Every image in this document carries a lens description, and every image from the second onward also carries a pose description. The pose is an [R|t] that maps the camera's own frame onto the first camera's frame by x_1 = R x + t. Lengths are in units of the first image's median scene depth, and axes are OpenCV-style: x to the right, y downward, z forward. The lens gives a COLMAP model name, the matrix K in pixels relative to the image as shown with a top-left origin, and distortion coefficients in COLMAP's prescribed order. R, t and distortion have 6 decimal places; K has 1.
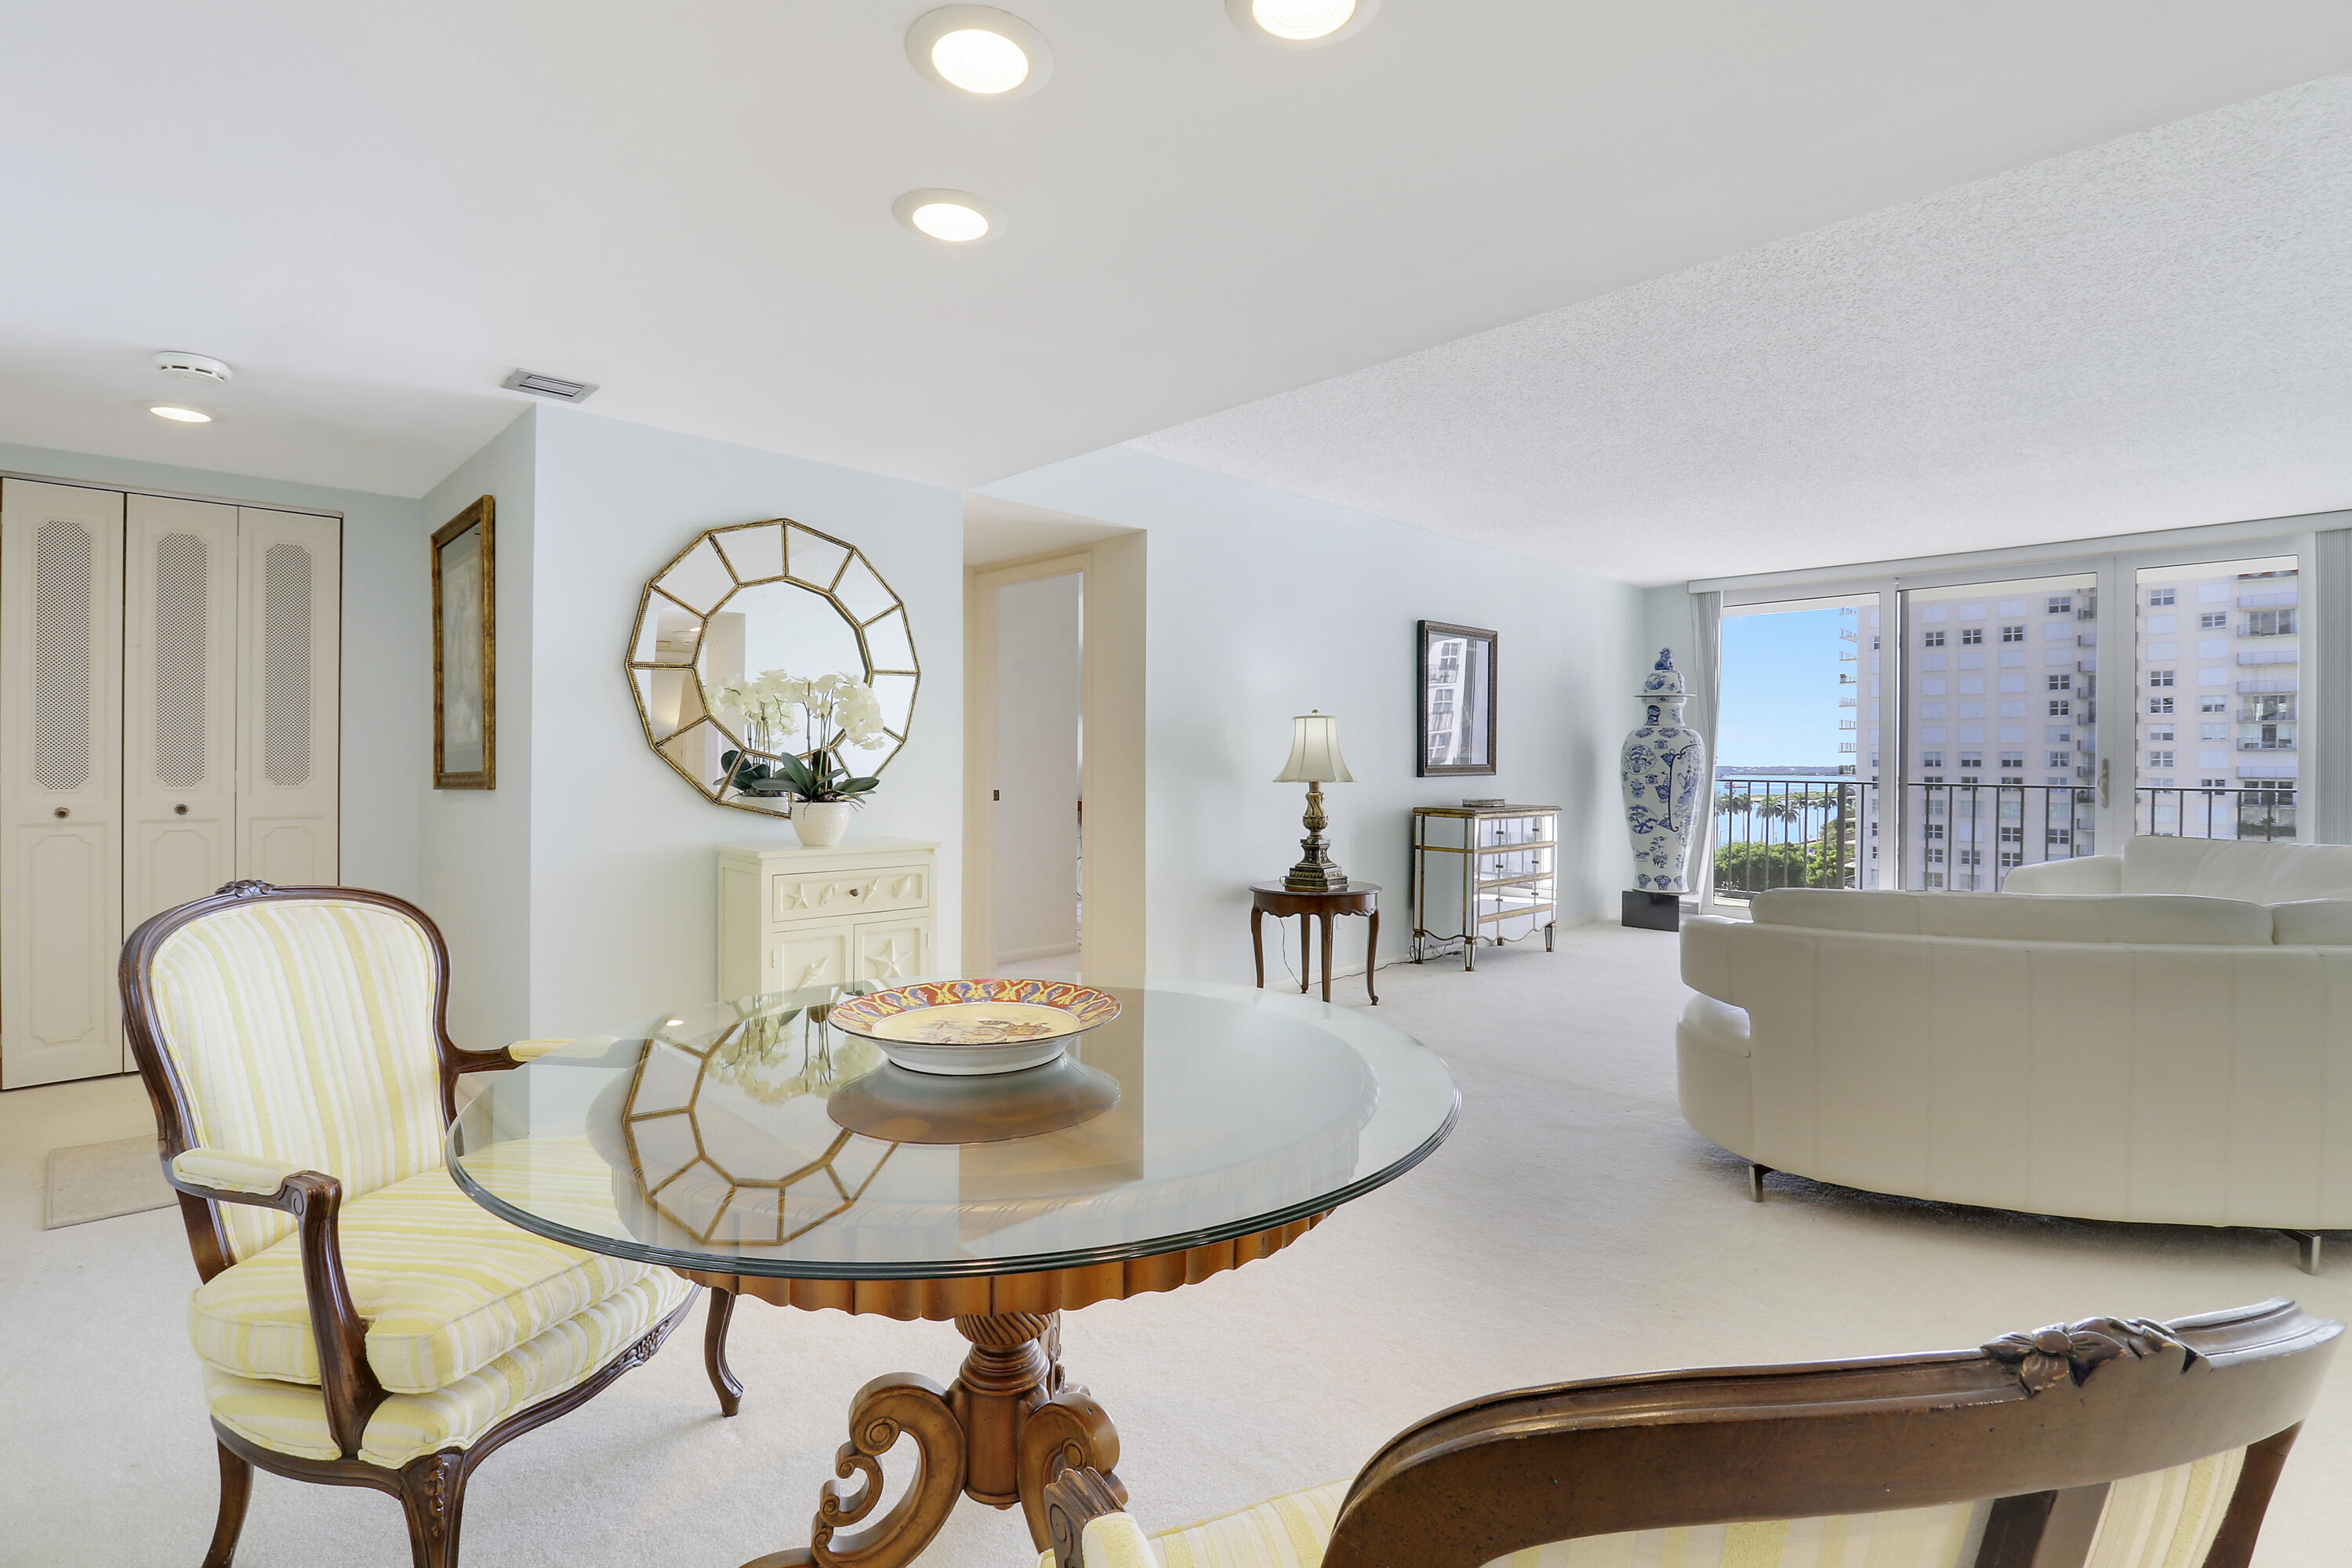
lens RADIAL K [[1107.7, 0, 1180.1], [0, 1107.7, 758.2], [0, 0, 1]] dist [-0.012865, -0.004671]
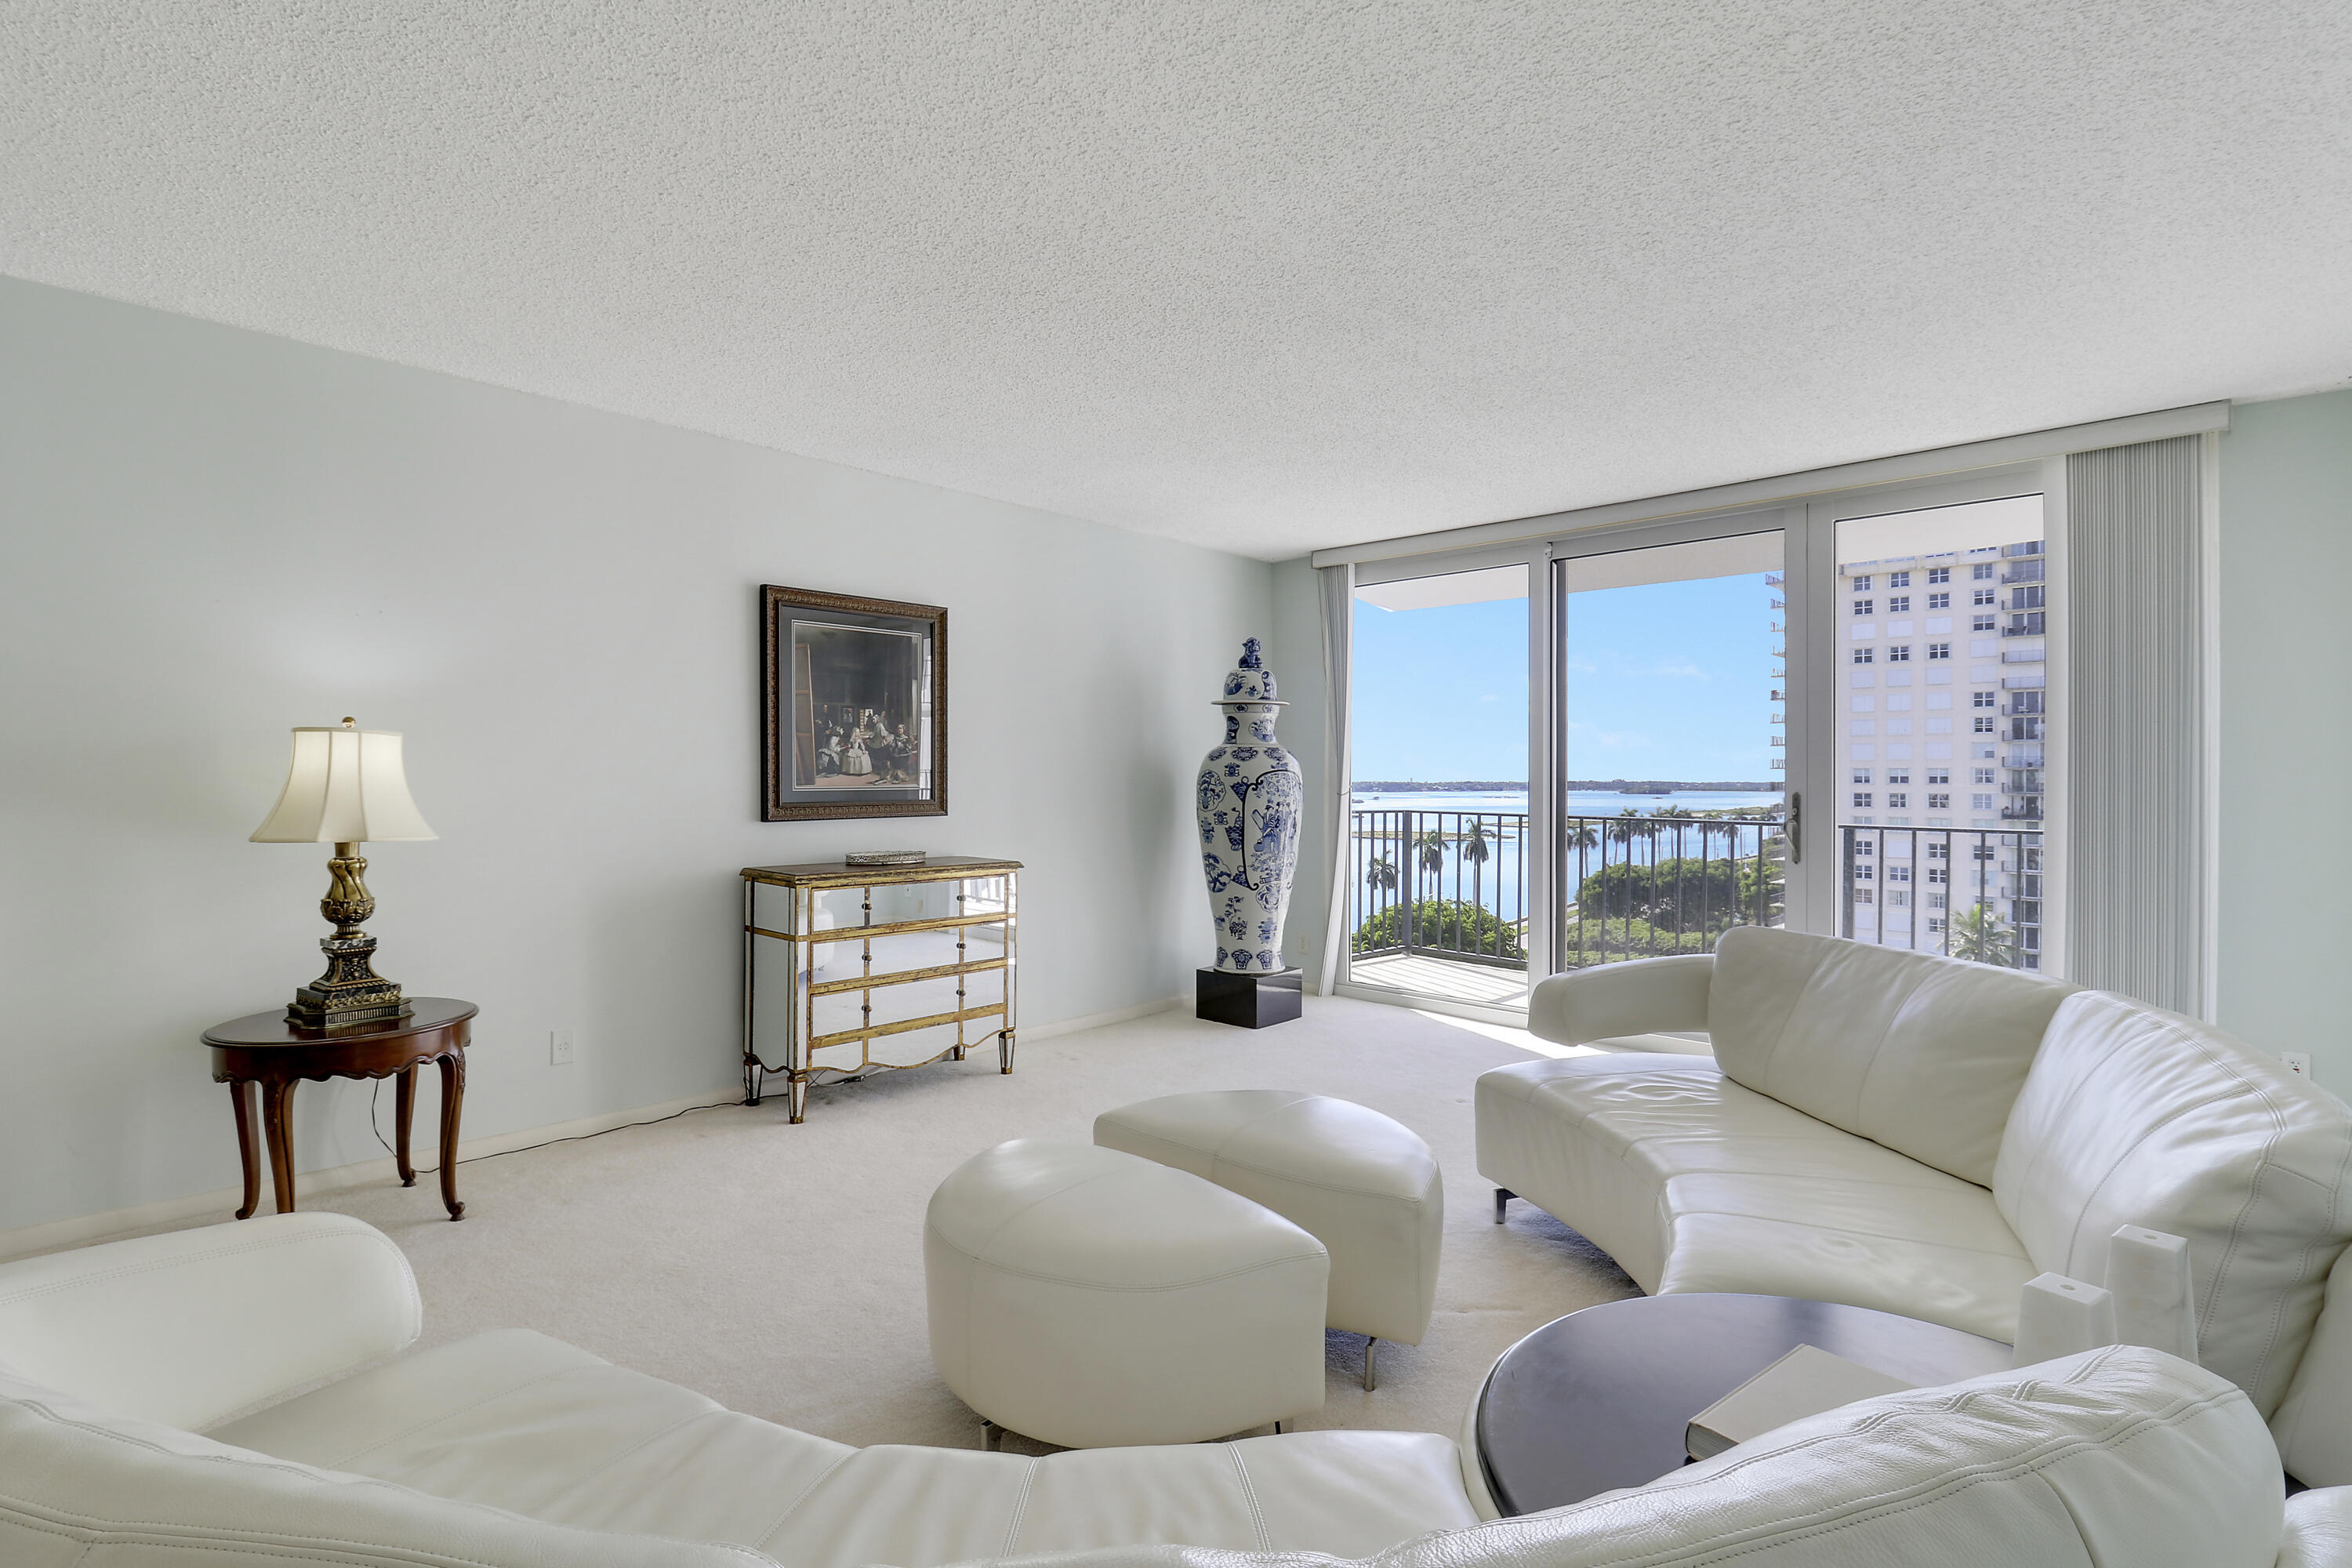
lens RADIAL K [[1107.7, 0, 1172.1], [0, 1107.7, 770.3], [0, 0, 1]] dist [-0.012865, -0.004671]
pose [[0.999444, -0.002540, 0.033249, 0.366992], [0.002716, 0.999982, -0.005274, -0.008500], [-0.033235, 0.005361, 0.999433, 0.271161]]
